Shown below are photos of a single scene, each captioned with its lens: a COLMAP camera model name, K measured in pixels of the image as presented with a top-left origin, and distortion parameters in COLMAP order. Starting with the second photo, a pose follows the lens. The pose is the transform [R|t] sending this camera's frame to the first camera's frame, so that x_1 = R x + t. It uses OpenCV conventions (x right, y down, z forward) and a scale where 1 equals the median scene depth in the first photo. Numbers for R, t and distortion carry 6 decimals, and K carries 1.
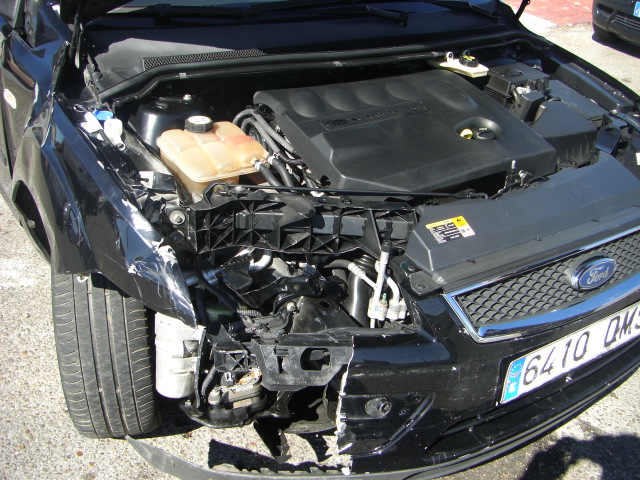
lens RADIAL K [[747.0, 0, 320.0], [0, 747.0, 240.0], [0, 0, 1]] dist [-0.159573, 0.019360]
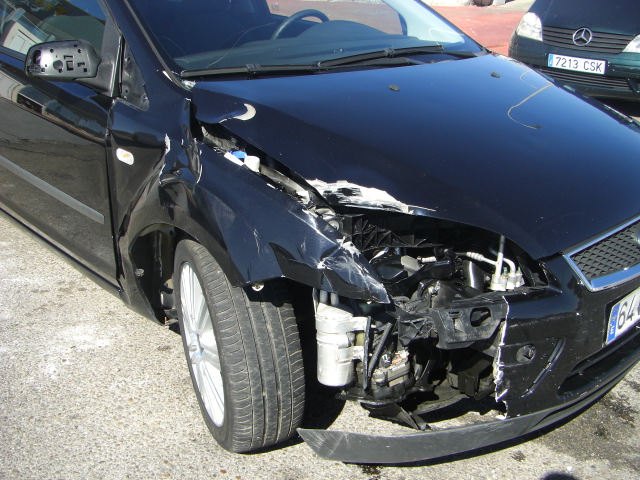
lens RADIAL K [[747.0, 0, 320.0], [0, 747.0, 240.0], [0, 0, 1]] dist [-0.159573, 0.019360]
pose [[0.983928, -0.117544, 0.134420, -0.367563], [0.132771, 0.984962, -0.110553, 0.118018], [-0.119404, 0.126624, 0.984738, -0.172462]]
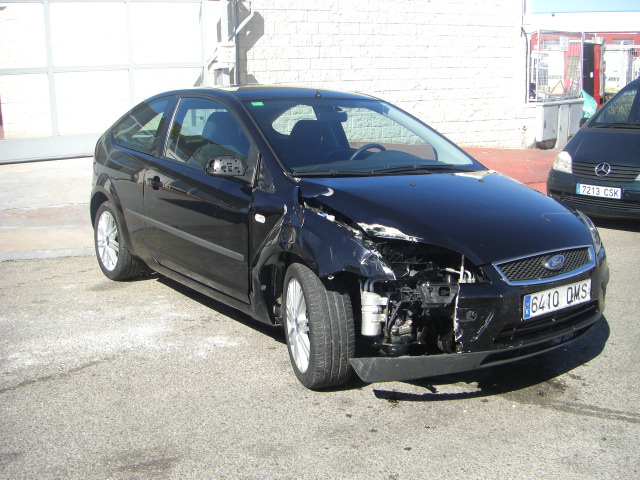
lens RADIAL K [[747.0, 0, 320.0], [0, 747.0, 240.0], [0, 0, 1]] dist [-0.159573, 0.019360]
pose [[0.996796, -0.070690, 0.037422, -0.422186], [0.078790, 0.948351, -0.307282, 0.618731], [-0.013768, 0.309246, 0.950882, -1.153460]]
